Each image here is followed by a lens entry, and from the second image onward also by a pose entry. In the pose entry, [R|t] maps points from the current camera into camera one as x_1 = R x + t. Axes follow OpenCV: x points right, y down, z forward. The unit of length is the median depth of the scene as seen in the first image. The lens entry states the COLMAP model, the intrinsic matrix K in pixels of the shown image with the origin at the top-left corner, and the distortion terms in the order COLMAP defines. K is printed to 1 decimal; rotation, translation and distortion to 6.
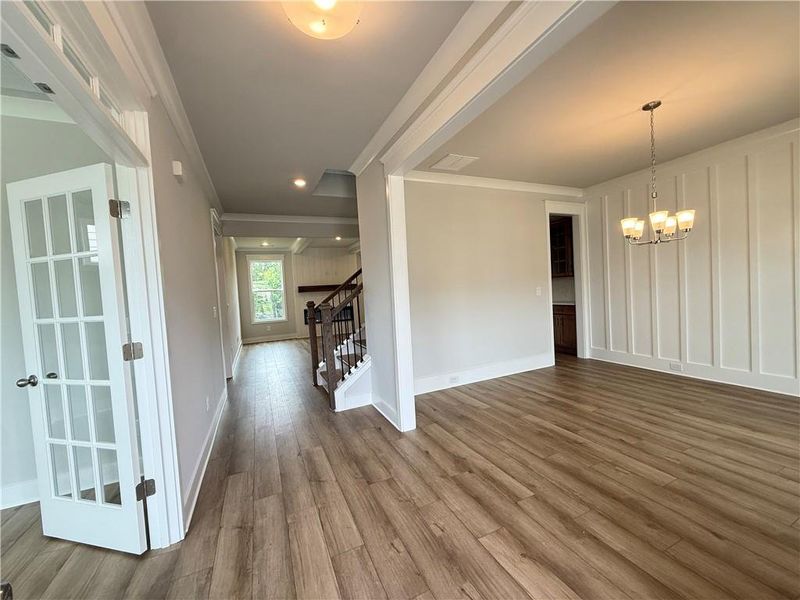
lens RADIAL K [[317.6, 0, 398.8], [0, 317.6, 300.1], [0, 0, 1]] dist [-0.001011, 0.000177]
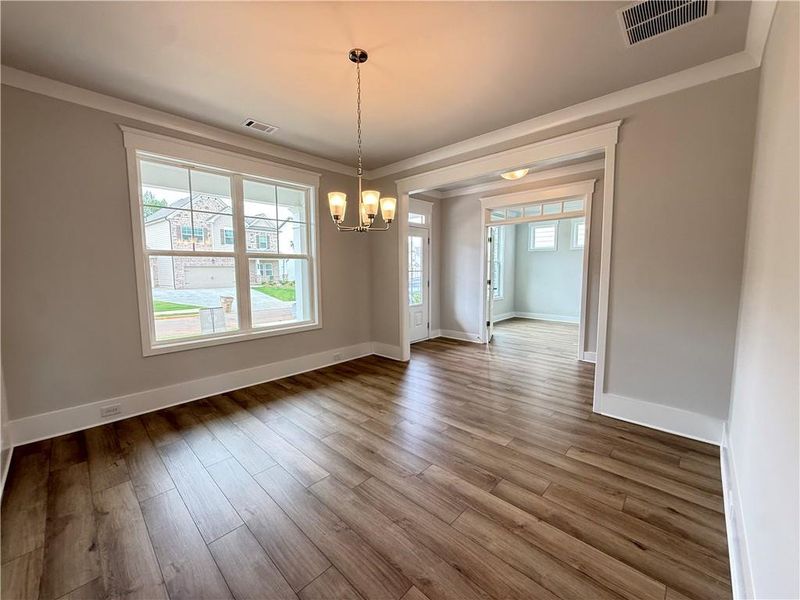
lens RADIAL K [[317.6, 0, 398.8], [0, 317.6, 300.1], [0, 0, 1]] dist [-0.001011, 0.000177]
pose [[-0.923643, 0.100988, -0.369709, 0.911775], [0.046974, 0.987216, 0.152308, -0.108331], [0.380364, 0.123312, -0.916579, 1.589372]]
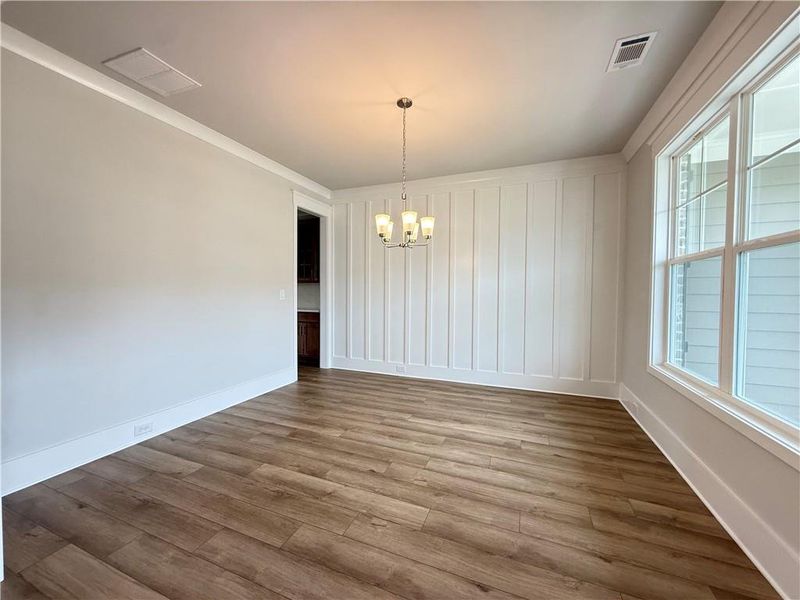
lens RADIAL K [[317.6, 0, 398.8], [0, 317.6, 300.1], [0, 0, 1]] dist [-0.001011, 0.000177]
pose [[0.719235, 0.041436, 0.693530, 0.125000], [-0.022802, 0.999090, -0.036046, 0.014007], [-0.694392, 0.010112, 0.719526, 0.283670]]
